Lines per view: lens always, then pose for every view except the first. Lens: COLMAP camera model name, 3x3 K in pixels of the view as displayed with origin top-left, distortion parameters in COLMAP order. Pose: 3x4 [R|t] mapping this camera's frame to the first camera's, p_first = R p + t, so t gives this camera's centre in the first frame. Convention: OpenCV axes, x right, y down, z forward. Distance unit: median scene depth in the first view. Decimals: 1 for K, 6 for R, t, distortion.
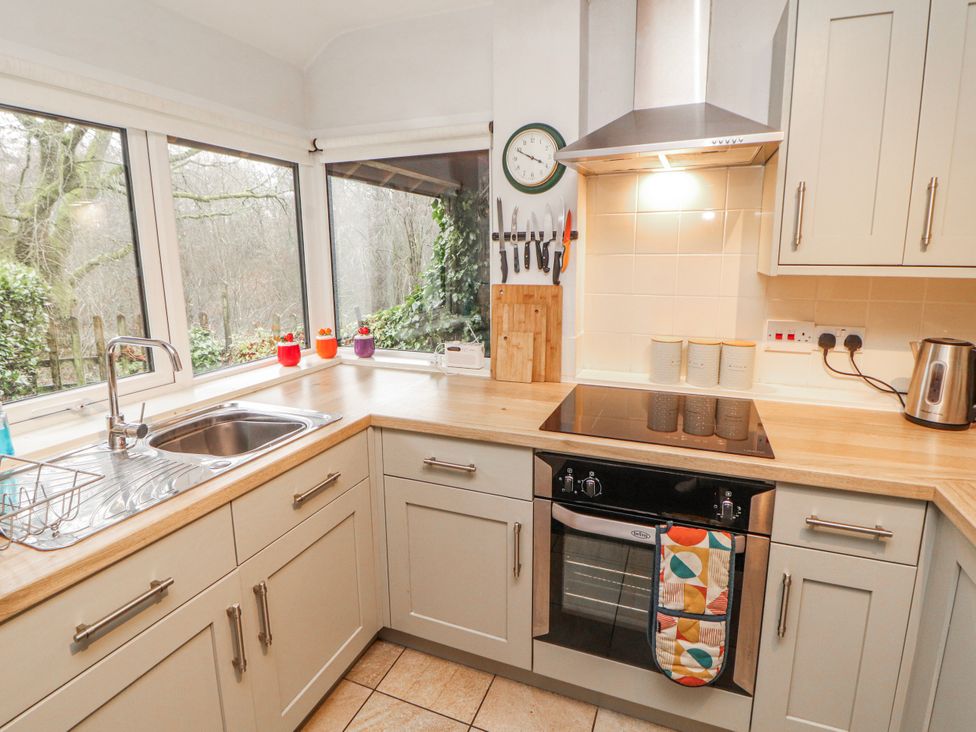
lens RADIAL K [[507.4, 0, 500.2], [0, 507.4, 340.4], [0, 0, 1]] dist [0.002132, -0.013385]
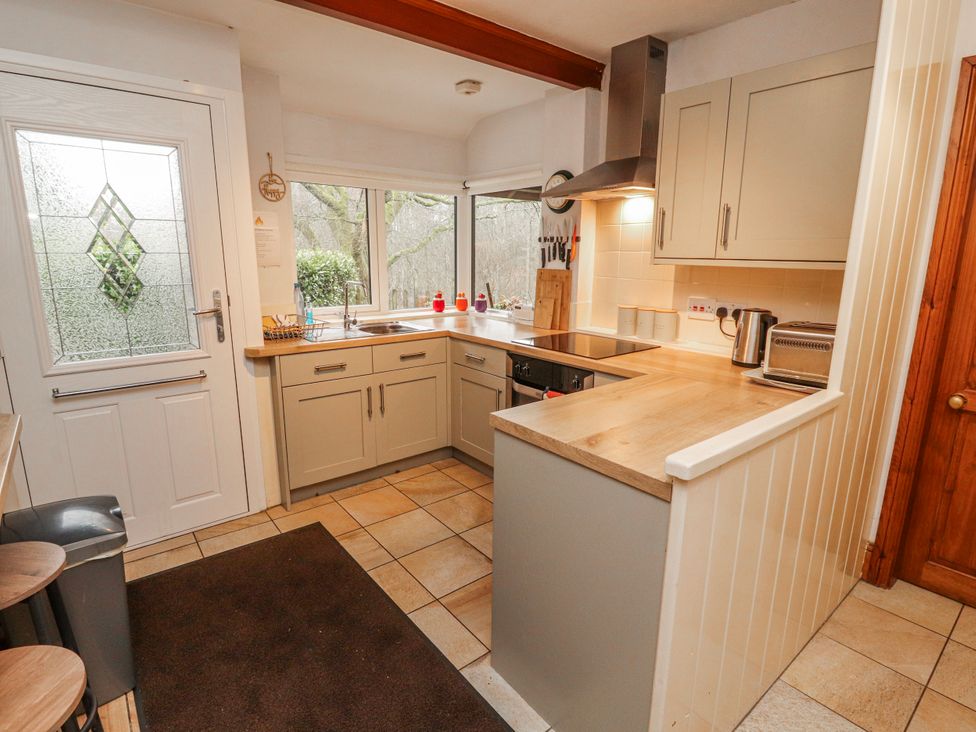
lens RADIAL K [[507.4, 0, 490.1], [0, 507.4, 363.4], [0, 0, 1]] dist [0.002132, -0.013385]
pose [[0.869005, 0.120338, -0.479946, 0.719218], [-0.099062, 0.992650, 0.069524, 0.101781], [0.484785, -0.012872, 0.874539, -0.553374]]
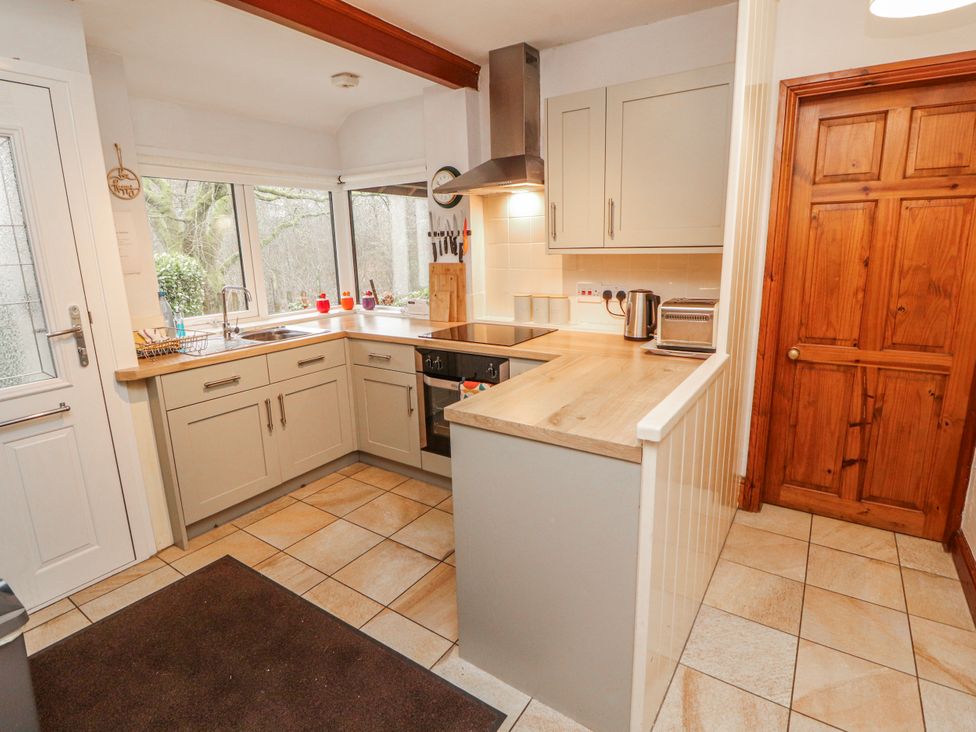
lens RADIAL K [[507.4, 0, 495.5], [0, 507.4, 350.9], [0, 0, 1]] dist [0.002132, -0.013385]
pose [[0.976798, 0.027950, -0.212330, 0.591557], [-0.019173, 0.998879, 0.043287, 0.107973], [0.213302, -0.038211, 0.976239, -0.626969]]
